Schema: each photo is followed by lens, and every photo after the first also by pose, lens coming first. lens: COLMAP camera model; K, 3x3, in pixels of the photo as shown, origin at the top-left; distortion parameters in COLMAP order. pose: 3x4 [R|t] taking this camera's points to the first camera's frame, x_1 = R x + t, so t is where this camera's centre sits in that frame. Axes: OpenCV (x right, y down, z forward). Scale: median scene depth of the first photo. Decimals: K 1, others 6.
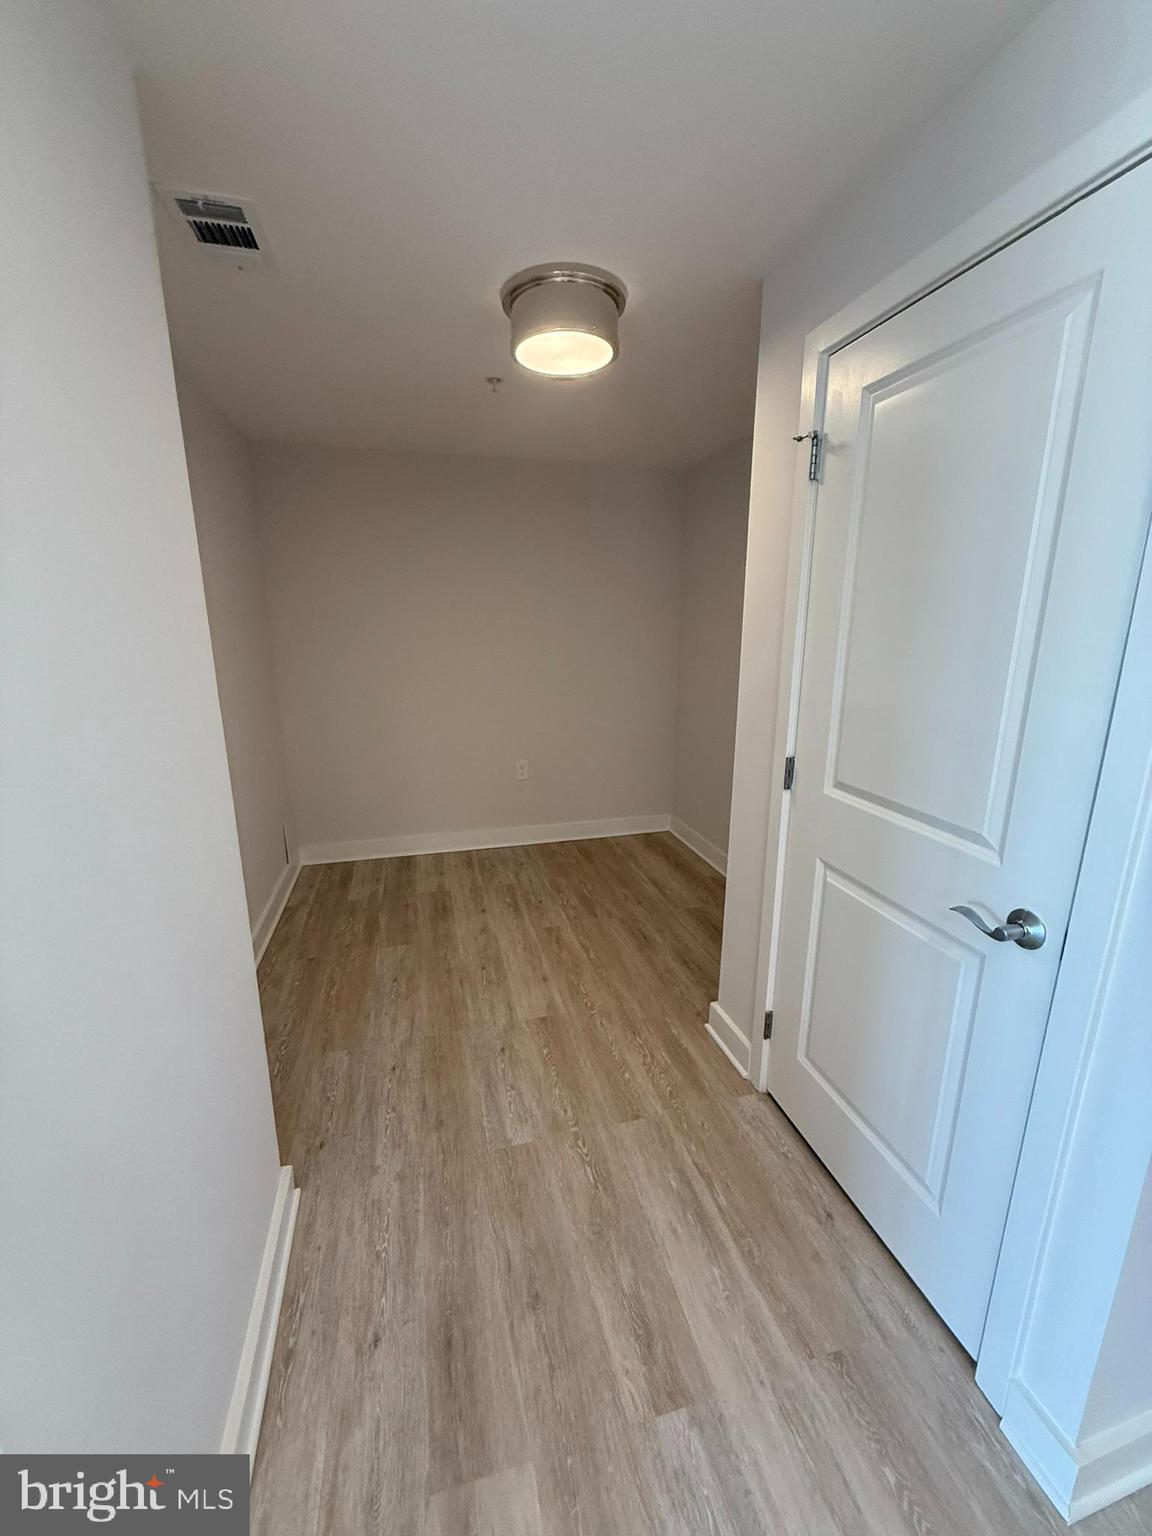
lens RADIAL K [[617.2, 0, 576.5], [0, 617.2, 766.8], [0, 0, 1]] dist [-0.003356, 0.000436]
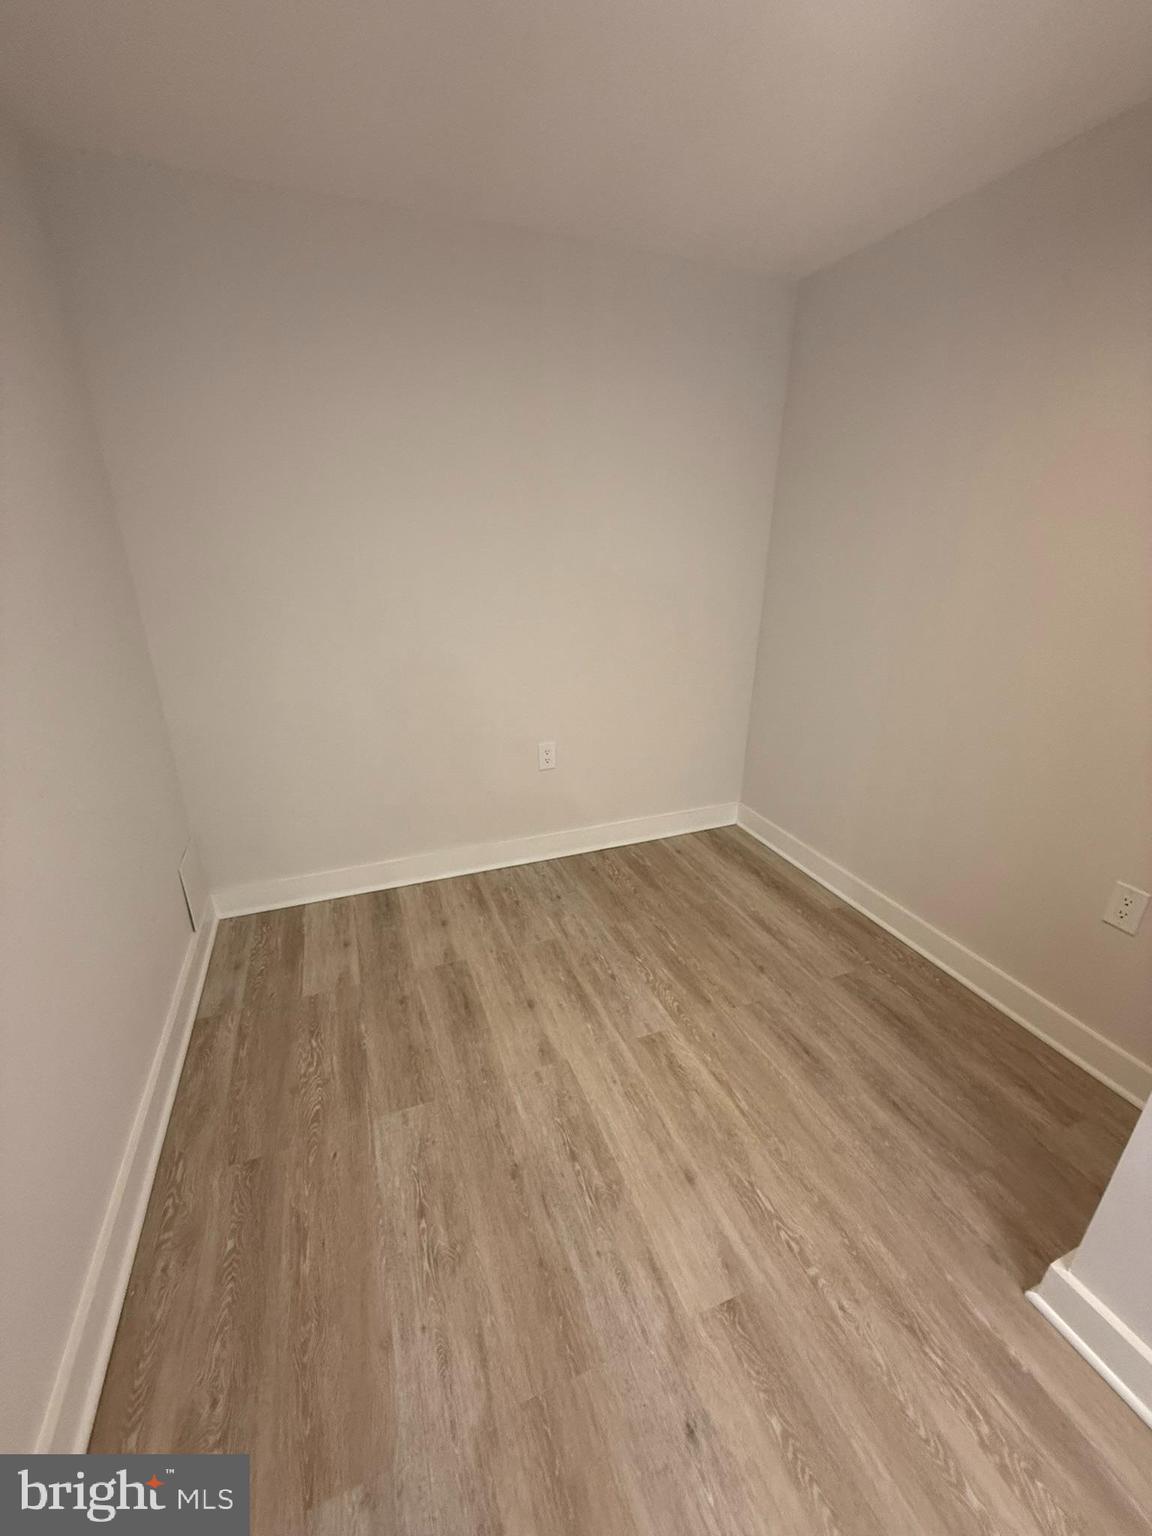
lens RADIAL K [[617.2, 0, 568.3], [0, 617.2, 762.1], [0, 0, 1]] dist [-0.003356, 0.000436]
pose [[0.994008, -0.028847, 0.105429, -0.165179], [0.016034, 0.992594, 0.120418, -0.082069], [-0.108122, -0.118006, 0.987109, 0.390941]]
